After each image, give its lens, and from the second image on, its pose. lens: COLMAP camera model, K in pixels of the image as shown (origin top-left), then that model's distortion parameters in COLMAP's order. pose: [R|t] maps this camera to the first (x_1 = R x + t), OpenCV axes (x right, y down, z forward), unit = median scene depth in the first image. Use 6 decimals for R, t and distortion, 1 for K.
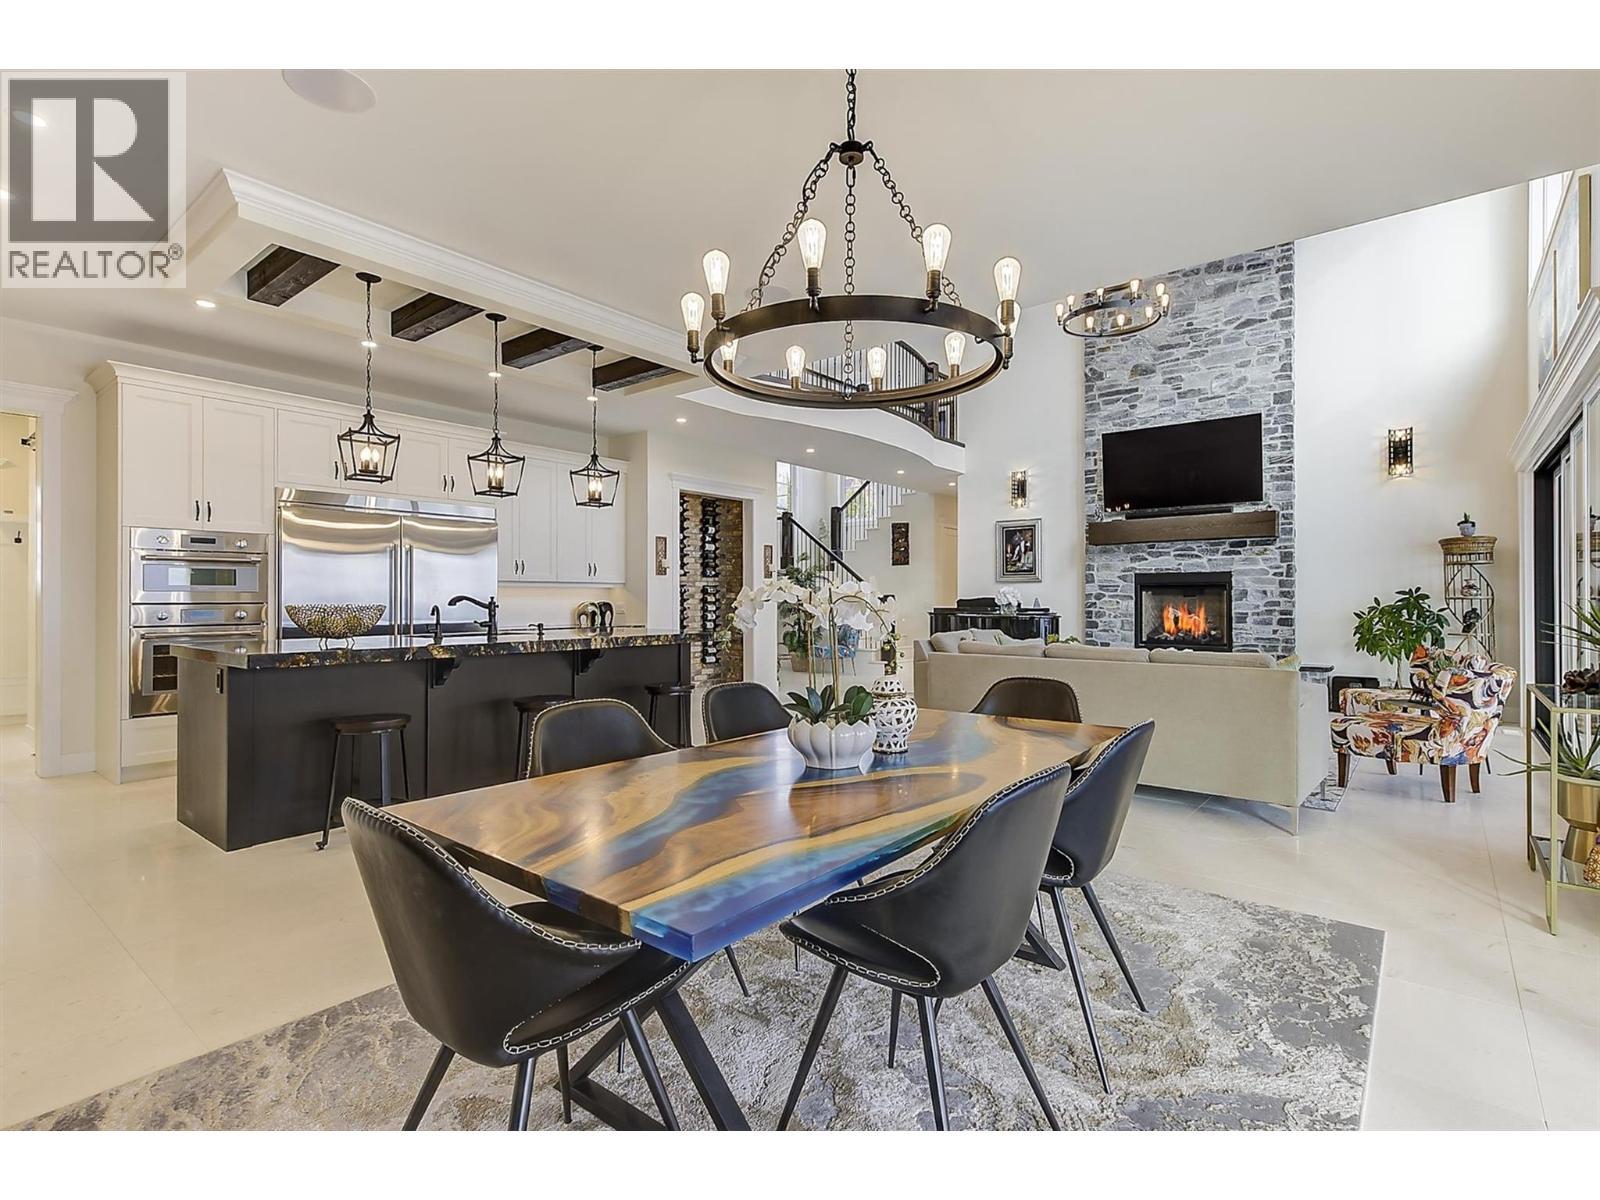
lens RADIAL K [[769.5, 0, 799.7], [0, 769.5, 595.4], [0, 0, 1]] dist [0.022672, -0.008181]
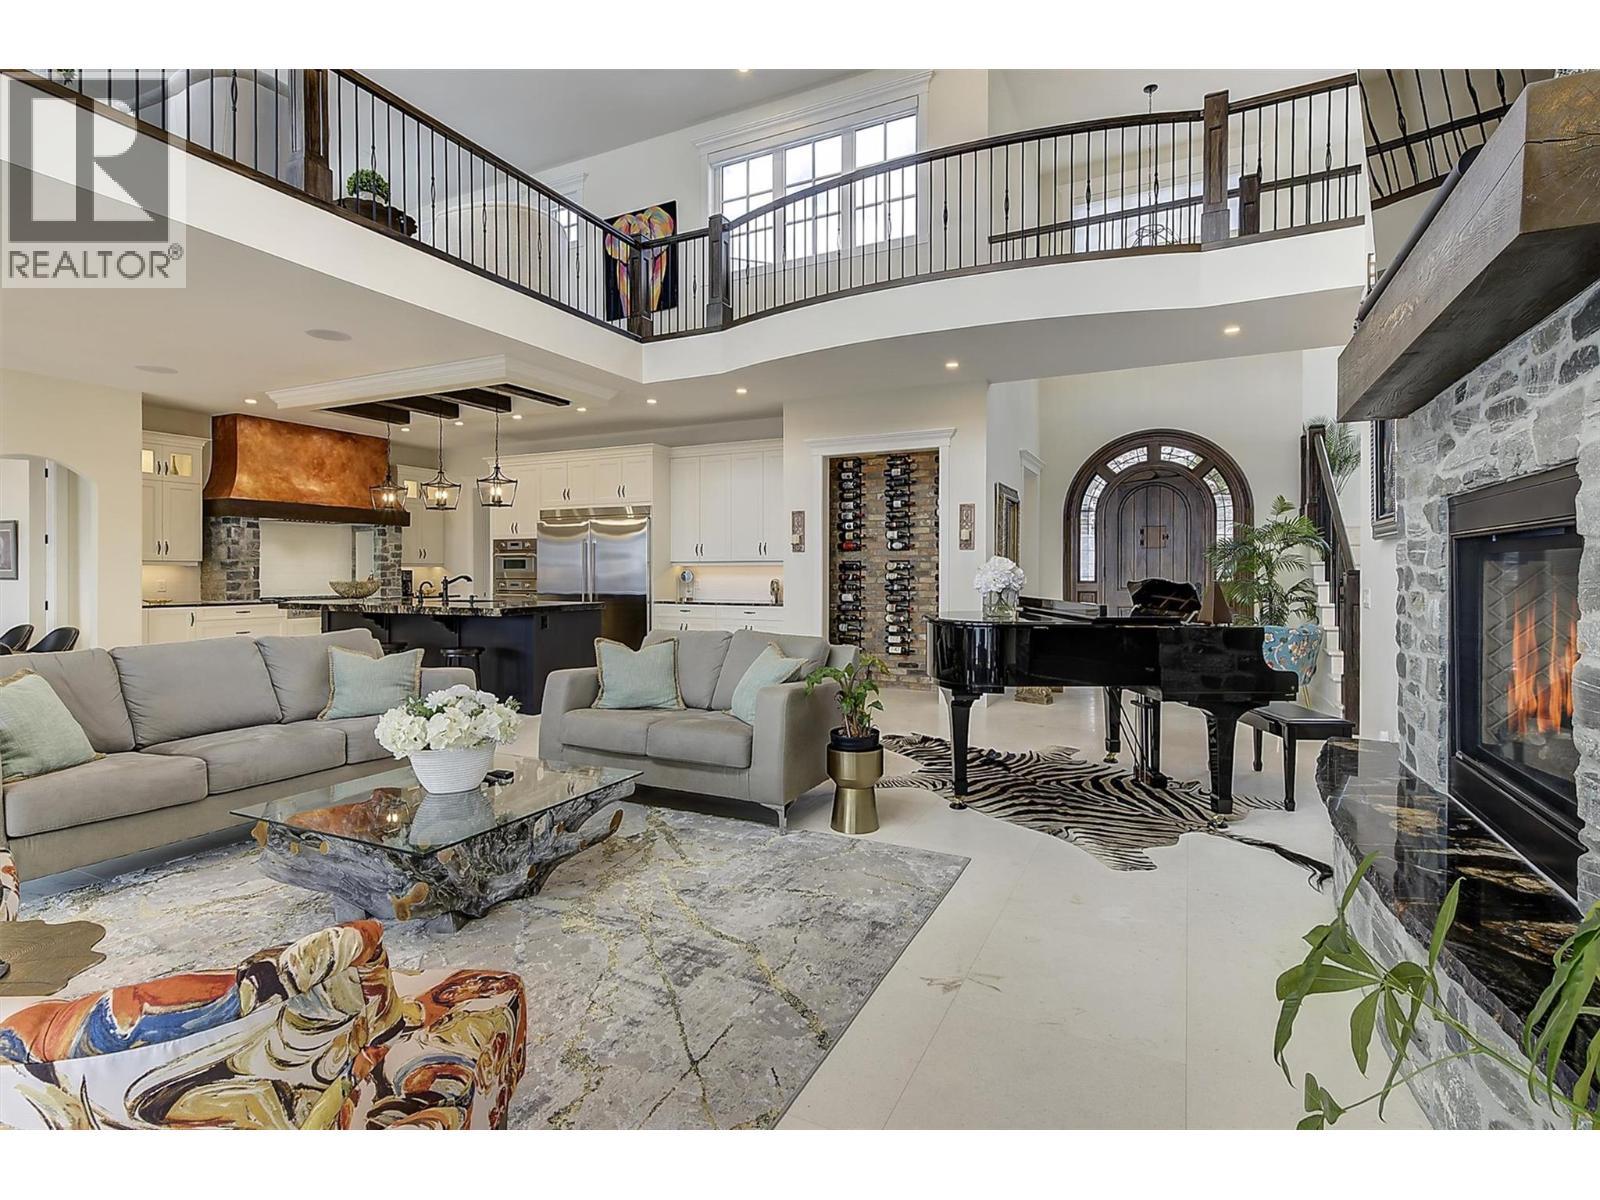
lens RADIAL K [[769.5, 0, 831.8], [0, 769.5, 570.7], [0, 0, 1]] dist [0.022672, -0.008181]
pose [[0.236162, 0.000421, -0.971714, 1.006259], [0.005142, 0.999985, 0.001683, -0.006243], [0.971700, -0.005394, 0.236157, 1.104521]]
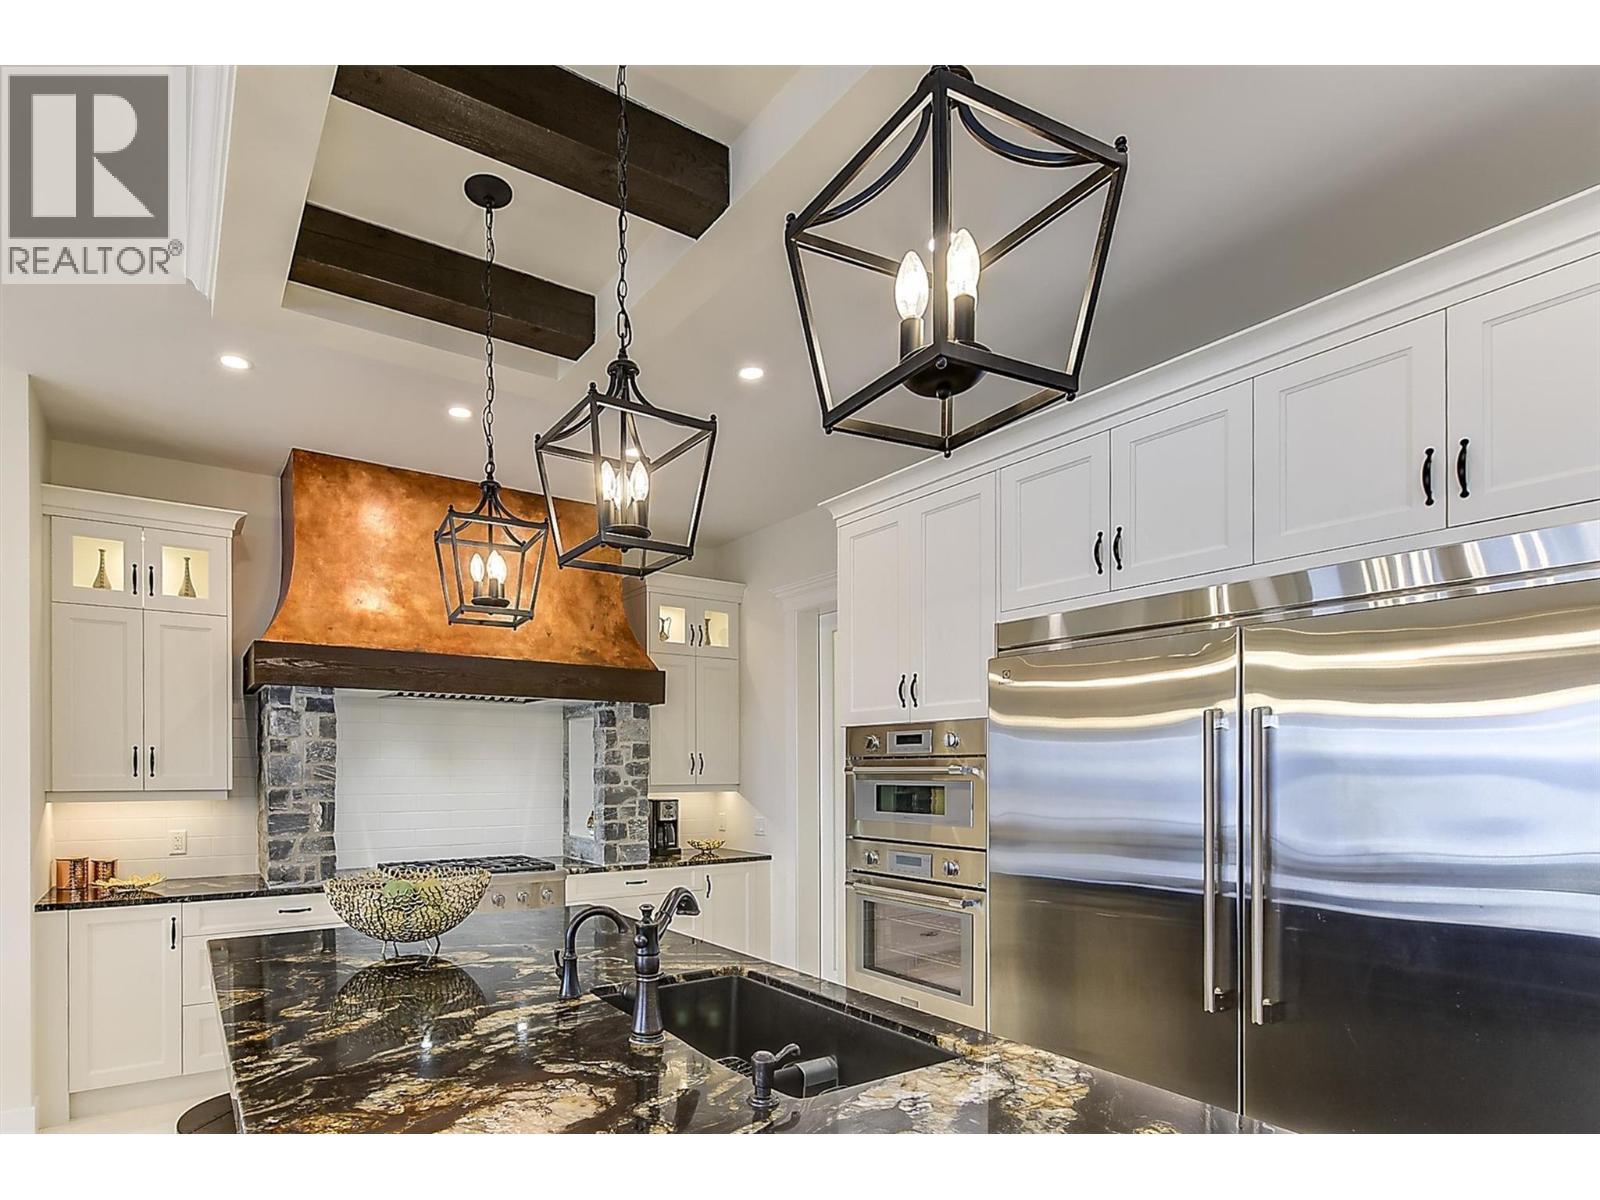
lens RADIAL K [[886.4, 0, 680.1], [0, 886.4, 778.2], [0, 0, 1]] dist [-0.020696, 0.003294]
pose [[-0.340524, 0.007913, -0.940202, -0.034845], [0.004932, 0.999966, 0.006630, -0.037850], [0.940223, -0.002379, -0.340552, 0.916888]]
